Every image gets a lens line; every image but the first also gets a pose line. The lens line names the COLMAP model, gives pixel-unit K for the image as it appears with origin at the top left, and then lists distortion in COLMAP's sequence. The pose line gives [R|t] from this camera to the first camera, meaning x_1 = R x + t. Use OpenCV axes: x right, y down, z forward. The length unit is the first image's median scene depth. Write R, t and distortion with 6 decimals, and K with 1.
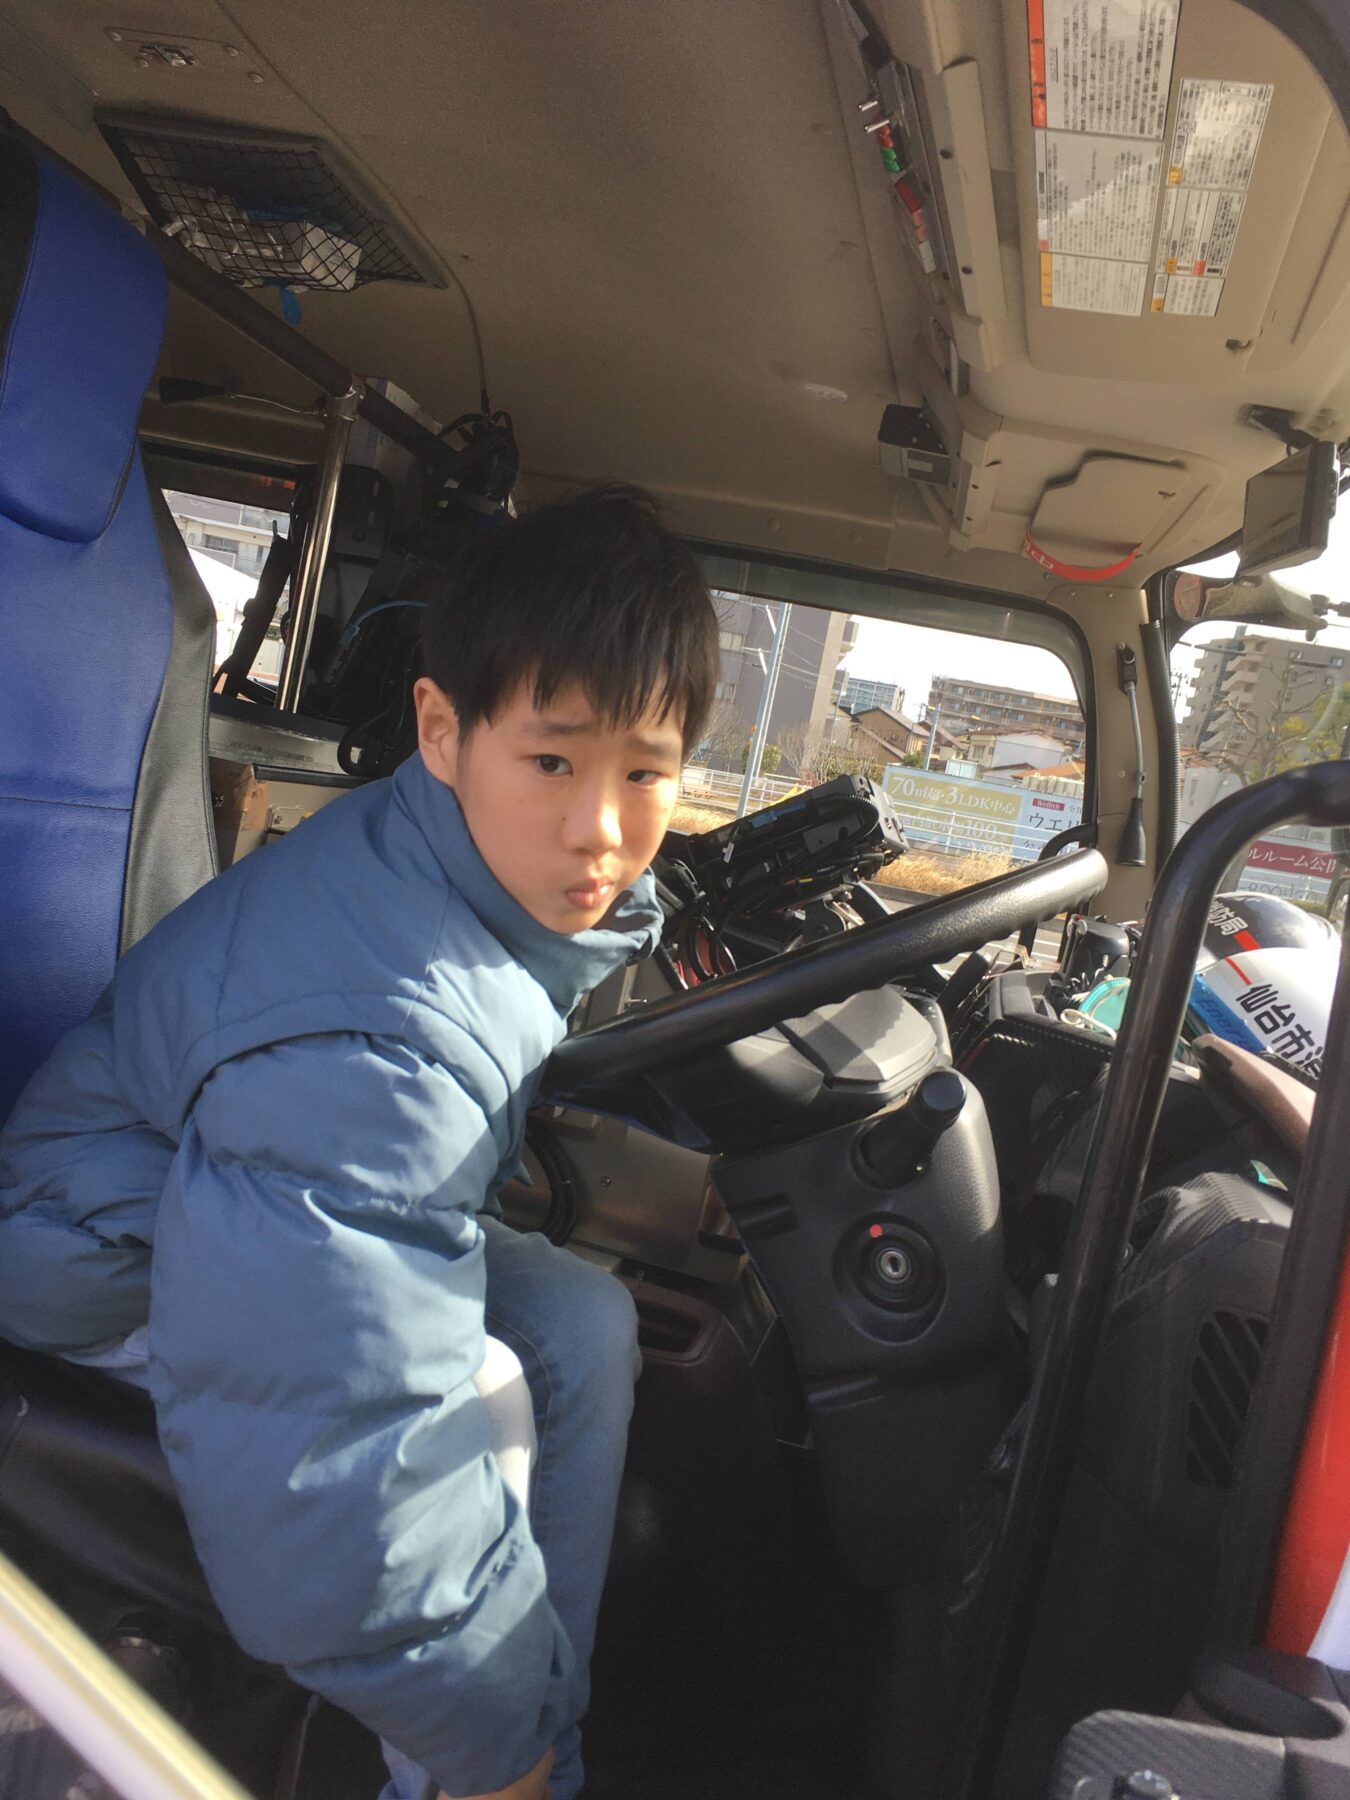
lens RADIAL K [[1534.2, 0, 680.3], [0, 1534.2, 903.6], [0, 0, 1]] dist [0.116709, -0.032848]
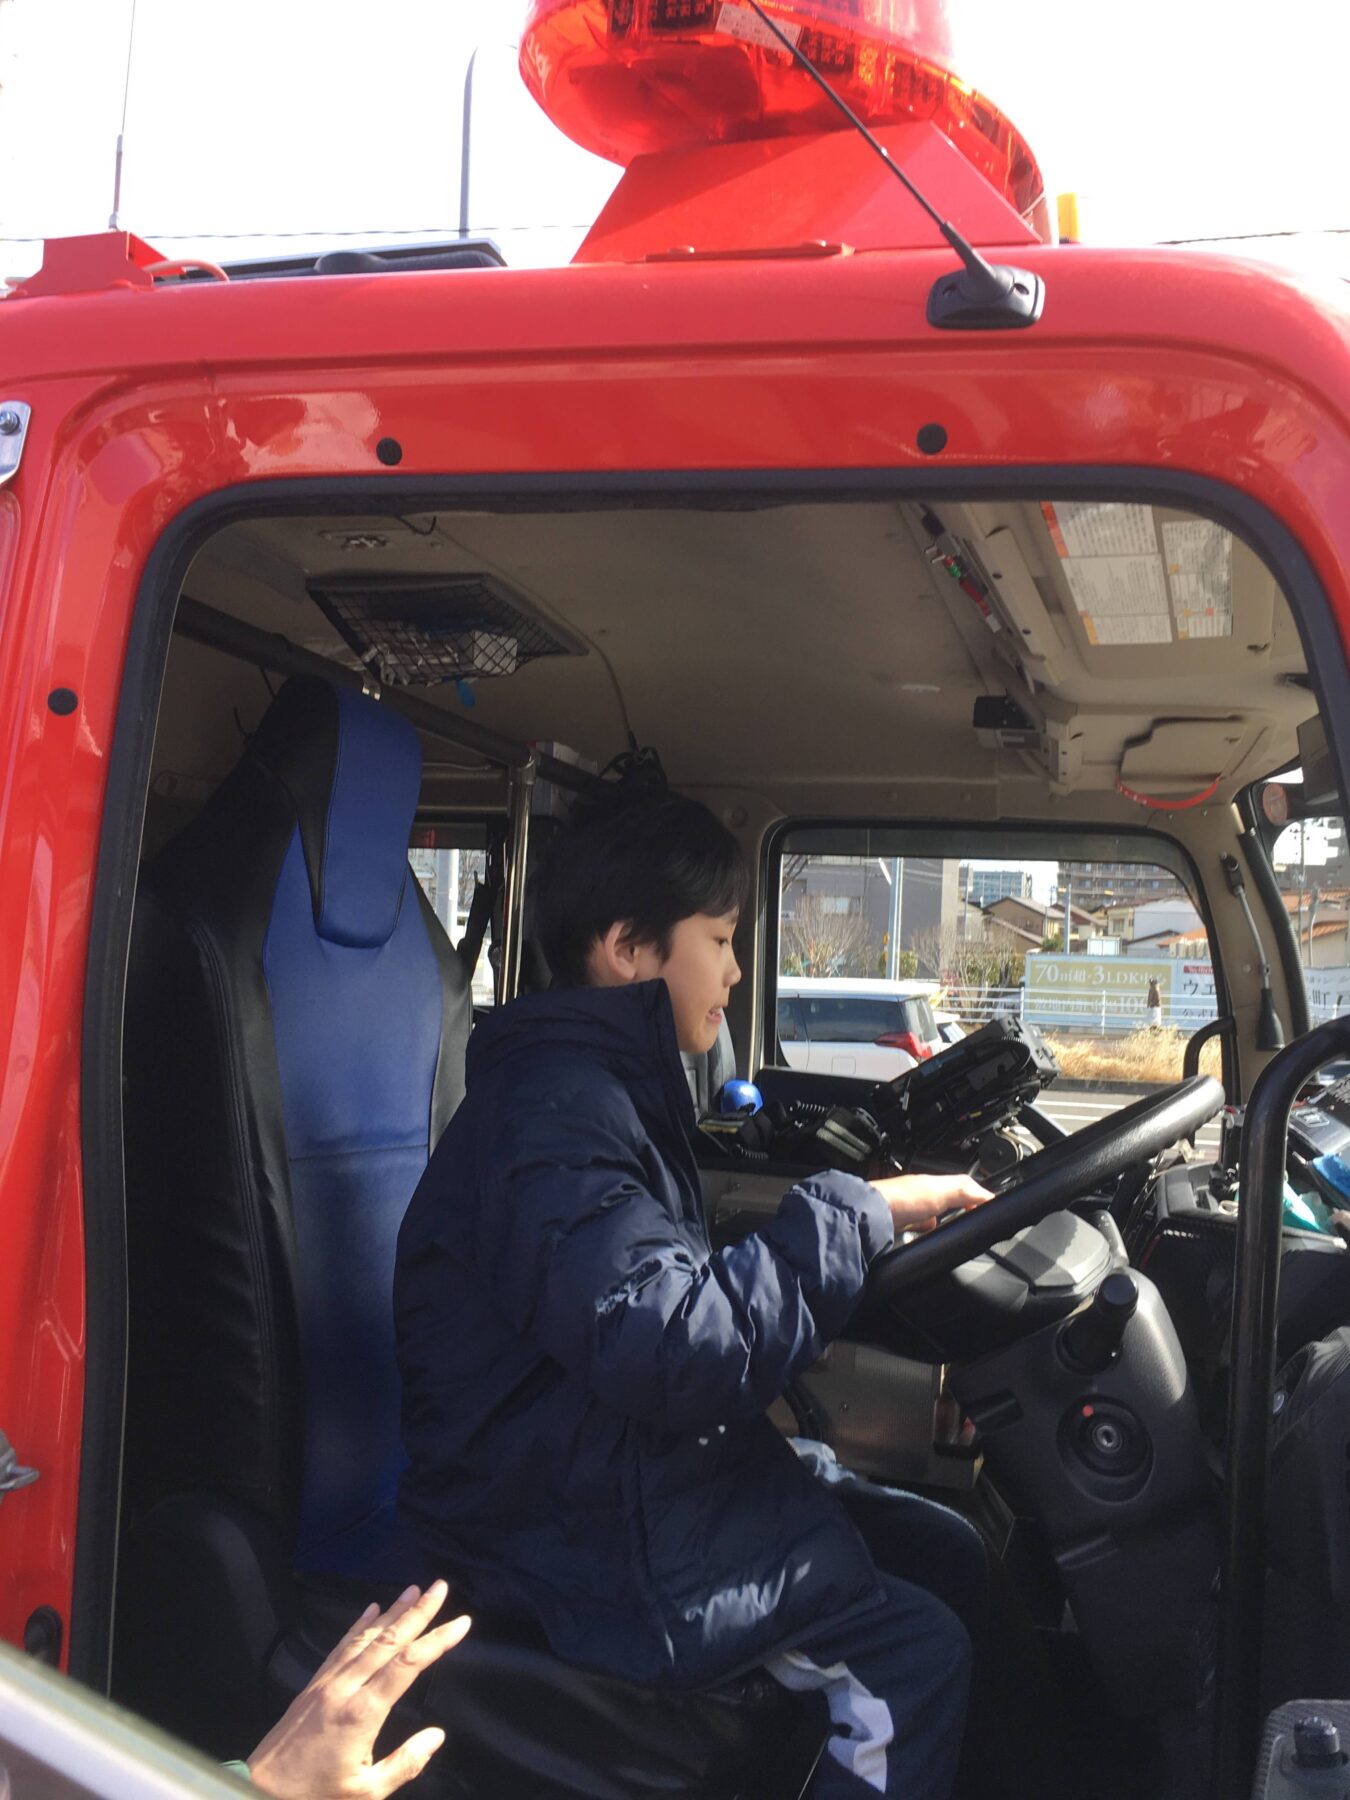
lens RADIAL K [[1534.2, 0, 706.8], [0, 1534.2, 943.7], [0, 0, 1]] dist [0.116709, -0.032848]
pose [[0.986342, -0.149970, -0.068105, -0.018165], [0.140524, 0.981896, -0.127015, -0.021553], [0.085920, 0.115710, 0.989560, -0.167056]]
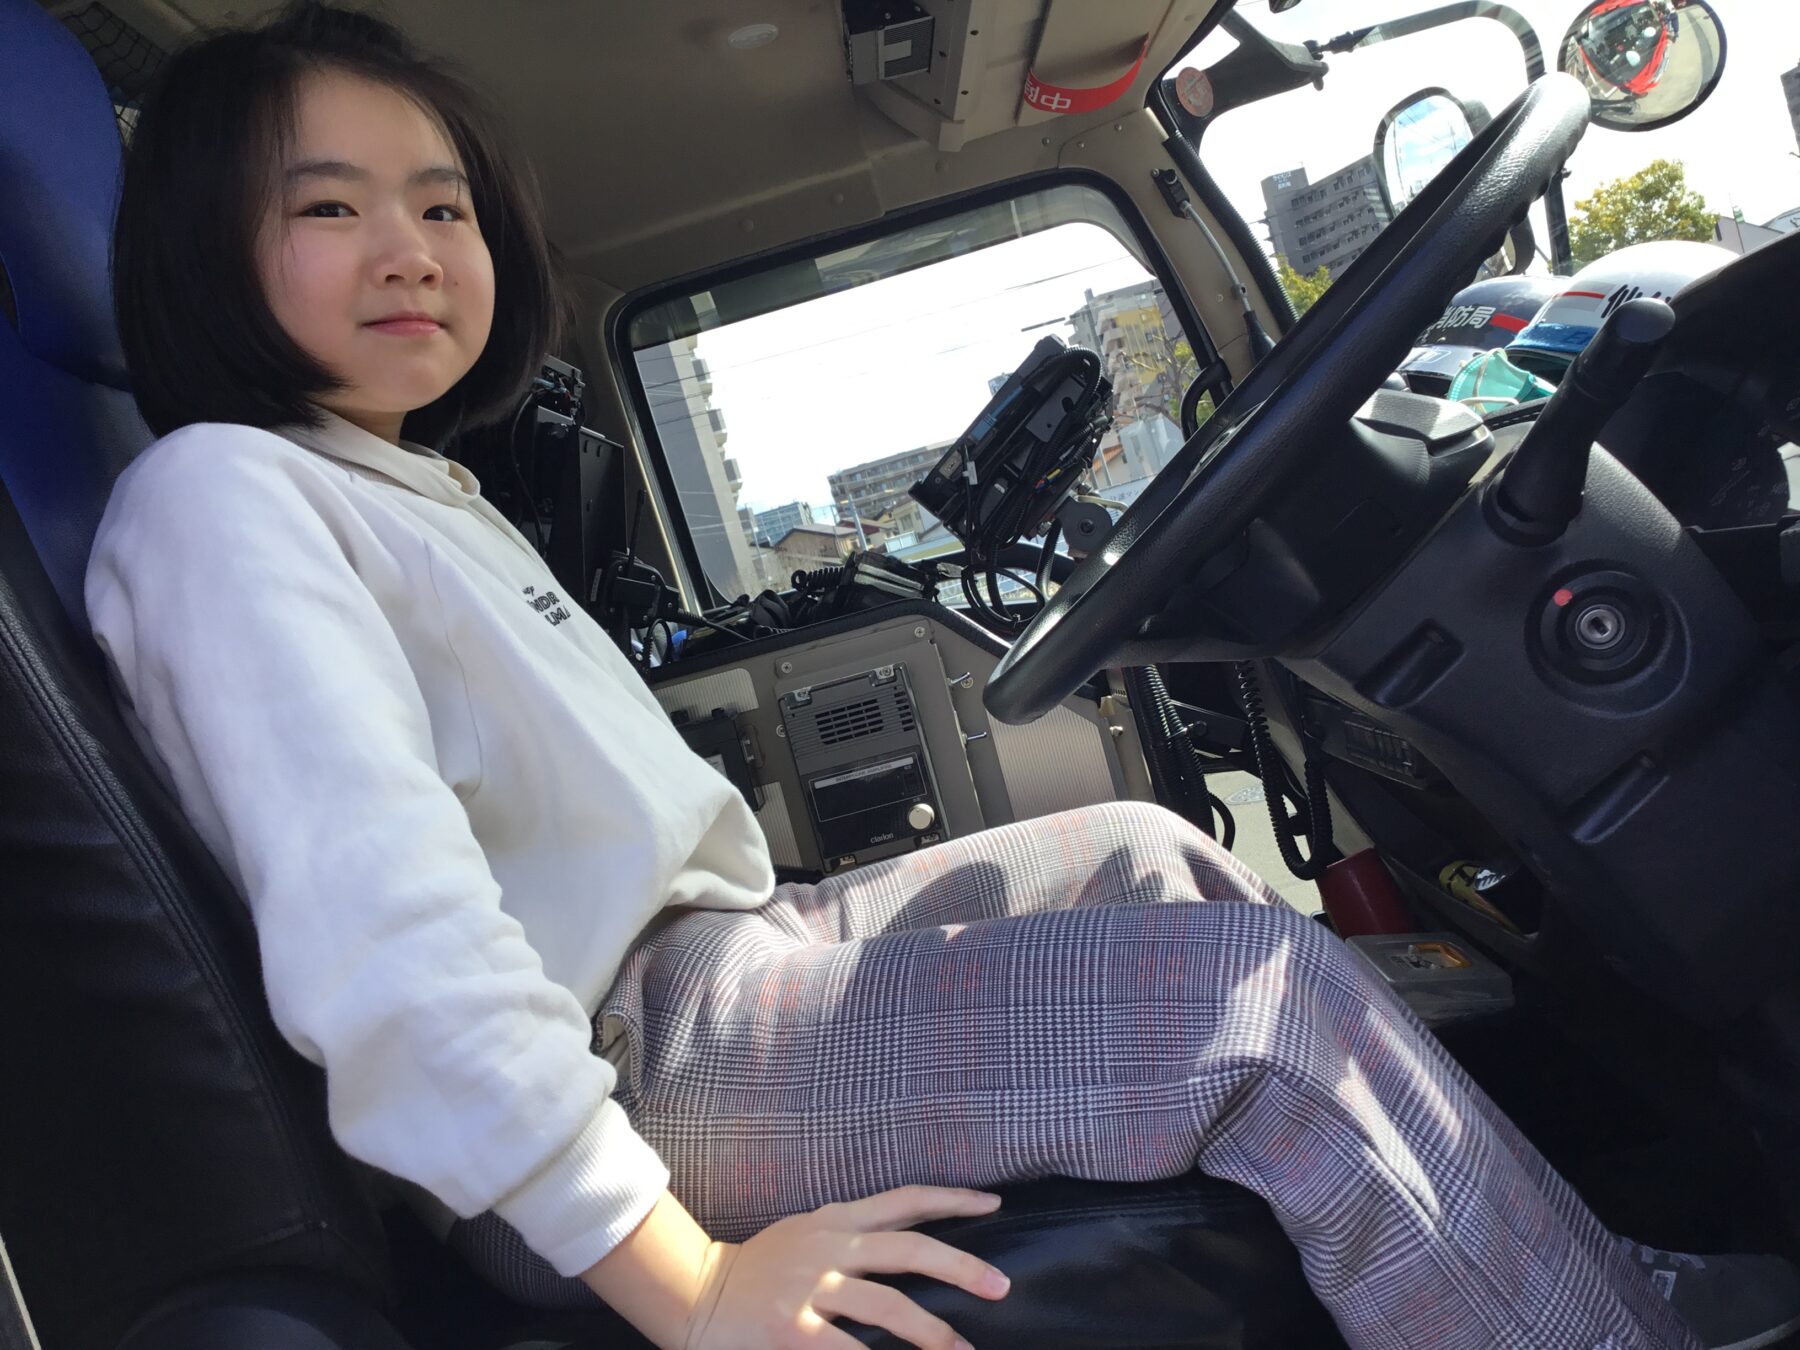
lens RADIAL K [[1645.3, 0, 891.0], [0, 1645.3, 685.9], [0, 0, 1]] dist [0.067531, 0.000000]
pose [[0.876461, -0.463742, 0.129458, -0.163990], [0.469031, 0.883100, -0.012022, 0.054581], [-0.108750, 0.071257, 0.991512, 0.106701]]
